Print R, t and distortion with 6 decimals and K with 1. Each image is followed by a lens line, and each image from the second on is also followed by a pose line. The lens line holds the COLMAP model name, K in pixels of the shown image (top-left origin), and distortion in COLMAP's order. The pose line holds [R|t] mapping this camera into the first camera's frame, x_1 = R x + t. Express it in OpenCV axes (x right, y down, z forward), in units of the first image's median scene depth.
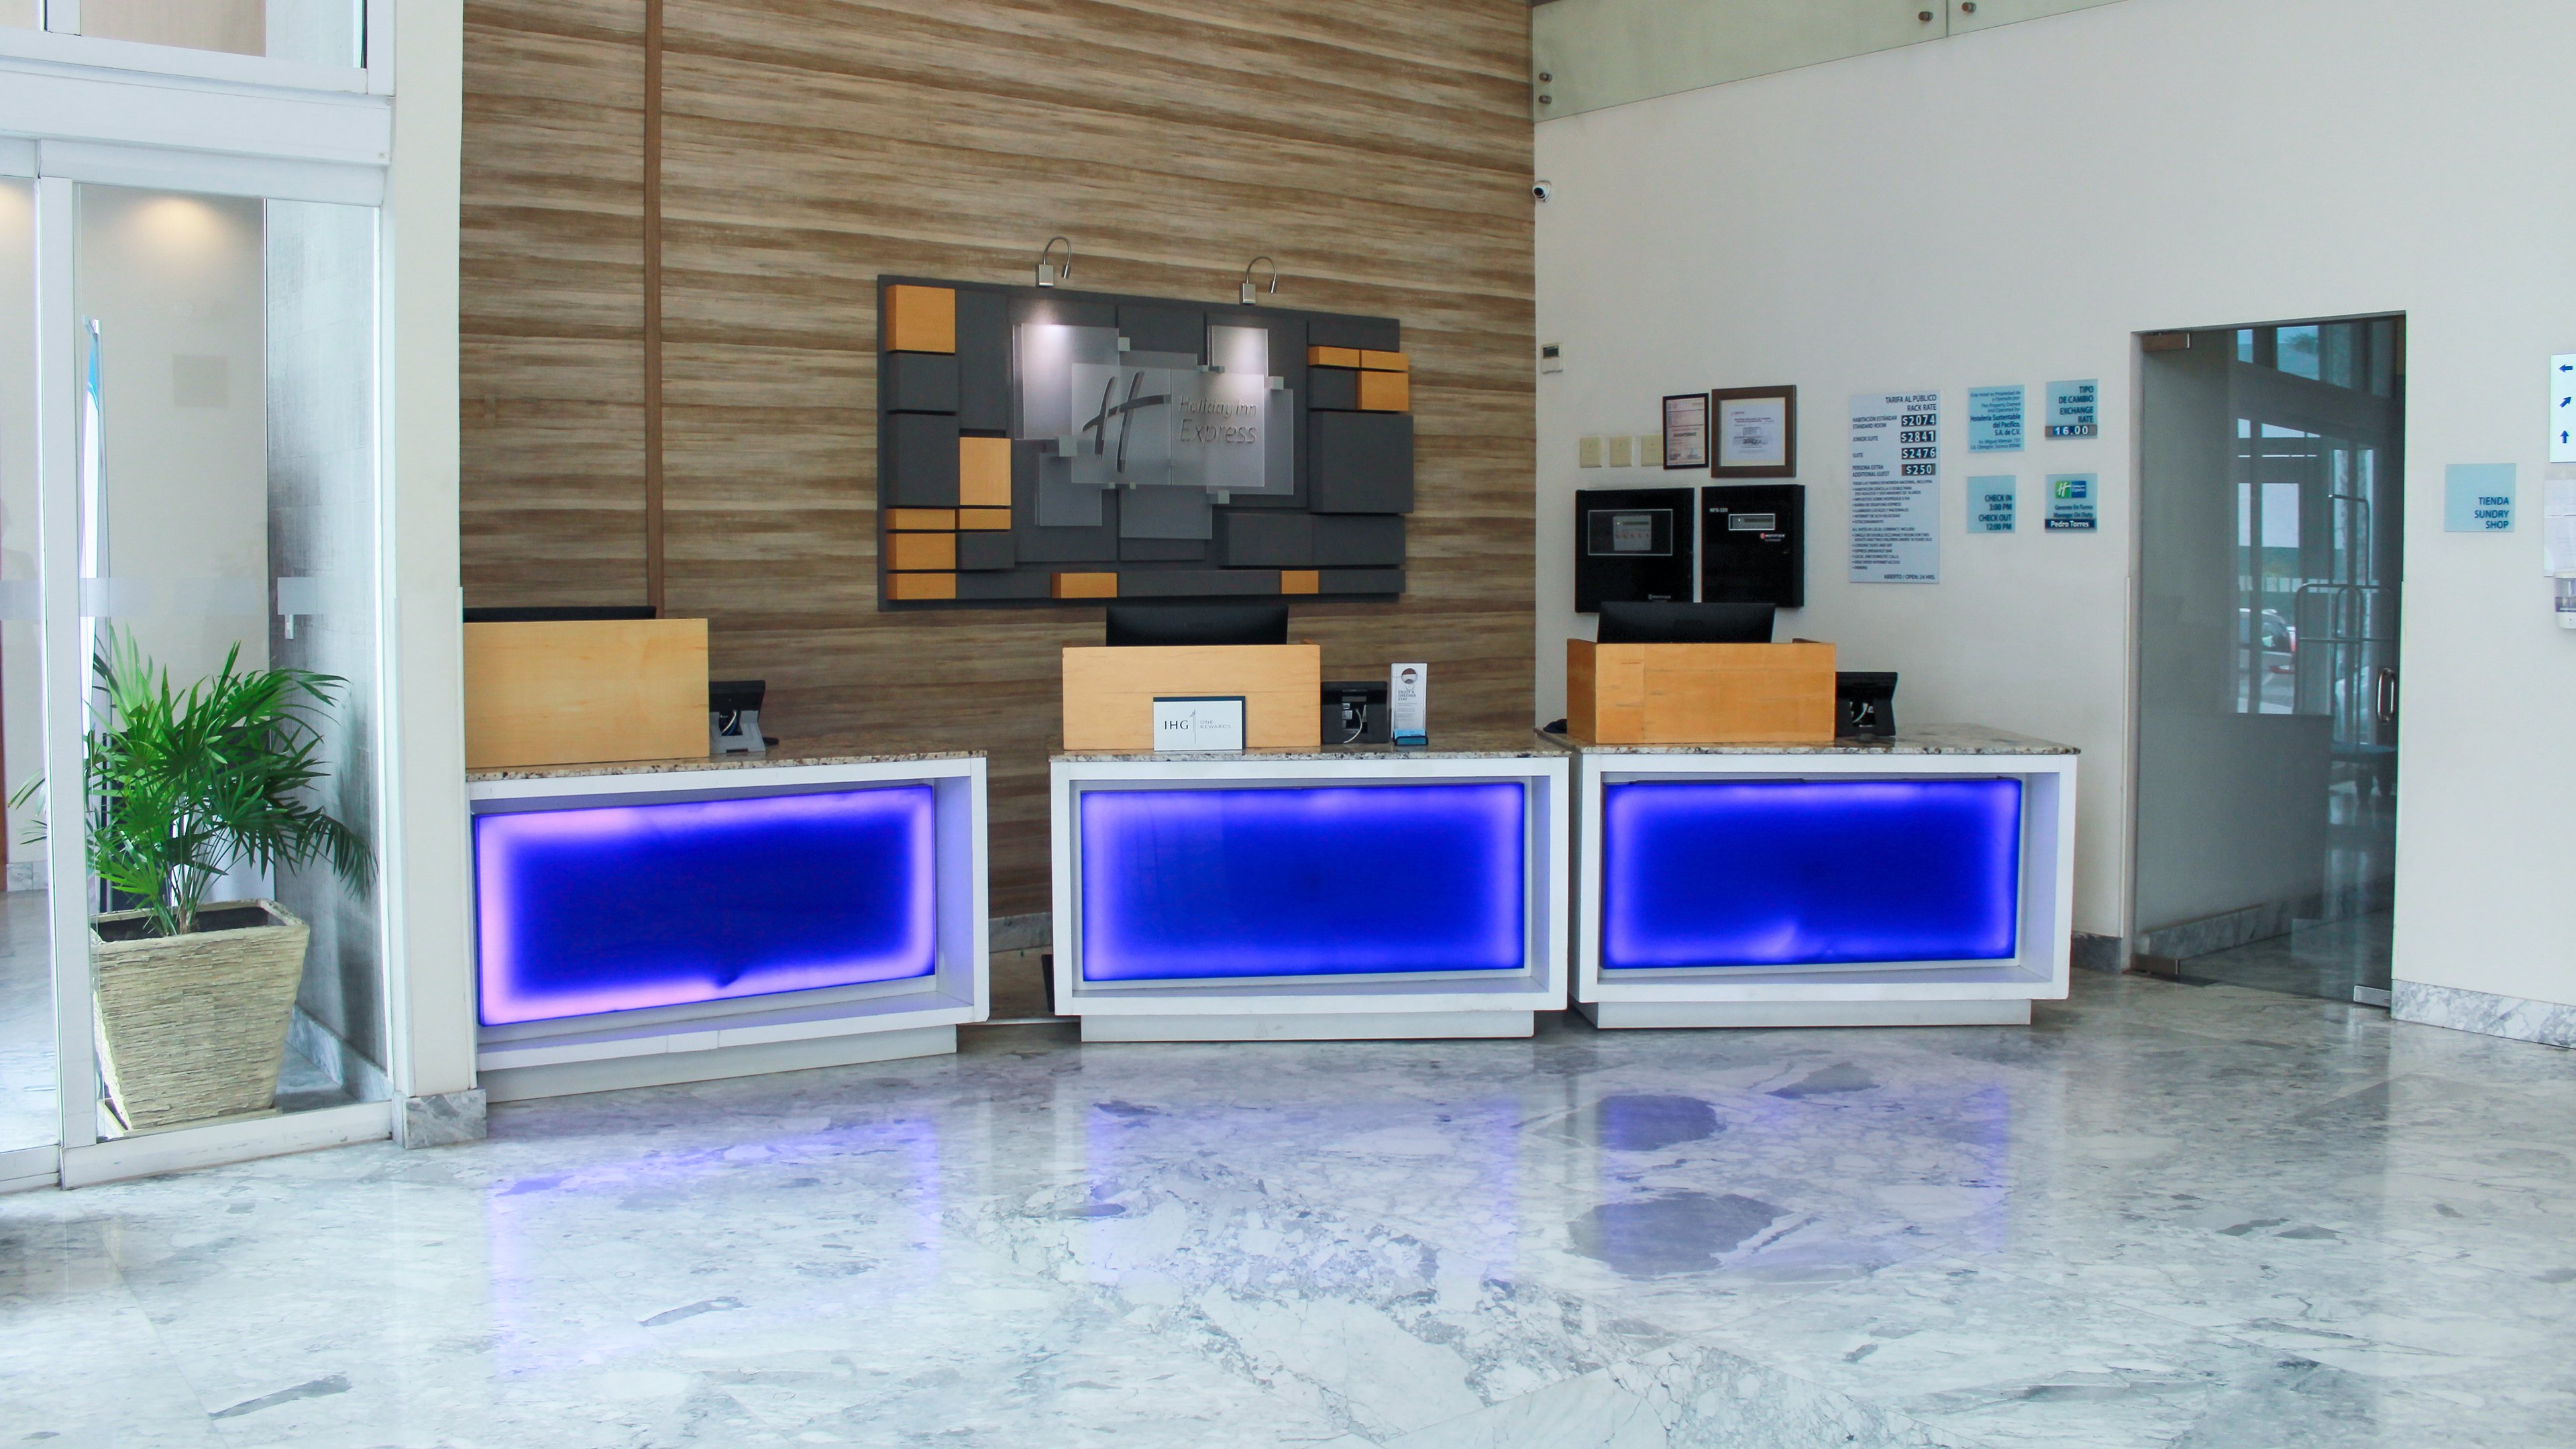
lens RADIAL K [[2137.6, 0, 1288.6], [0, 2137.6, 645.3], [0, 0, 1]] dist [-0.164600, 0.148644]
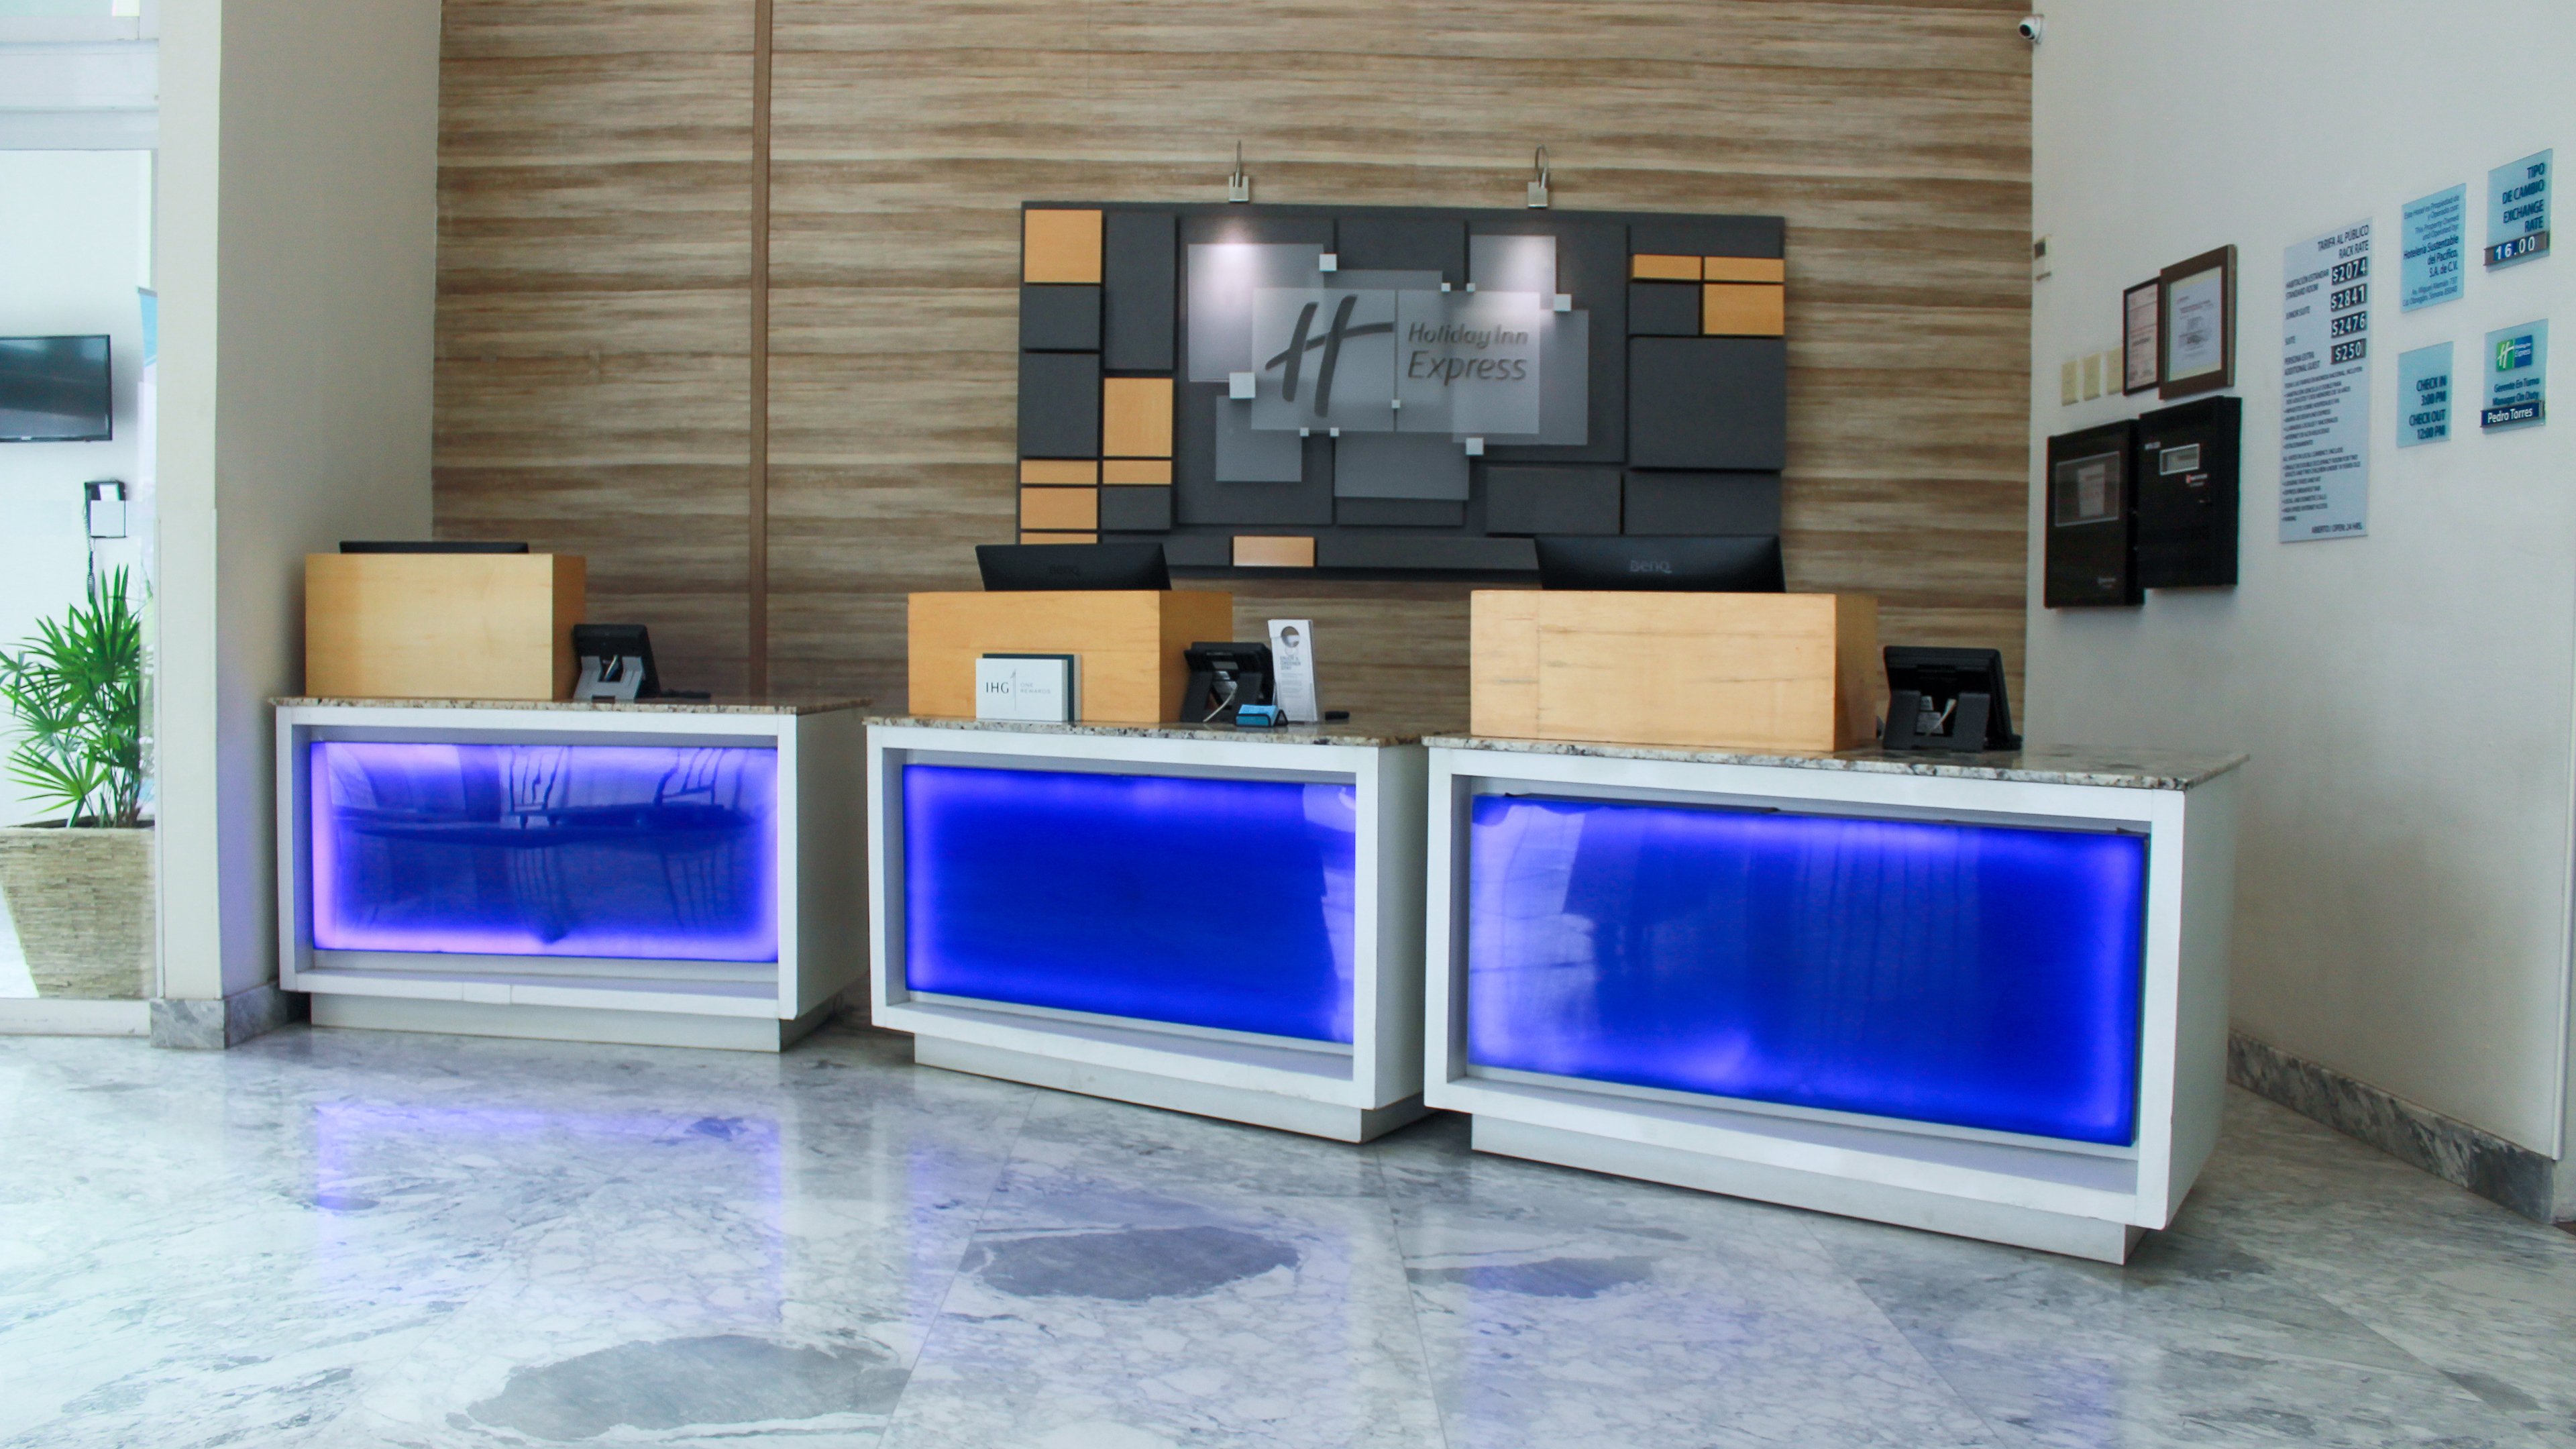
lens RADIAL K [[2137.3, 0, 1288.0], [0, 2137.3, 724.5], [0, 0, 1]] dist [-0.166376, 0.148248]
pose [[0.792814, 0.037436, -0.608313, 0.449615], [-0.039540, 0.999168, 0.009956, 0.033043], [0.608180, 0.016159, 0.793635, 0.360750]]
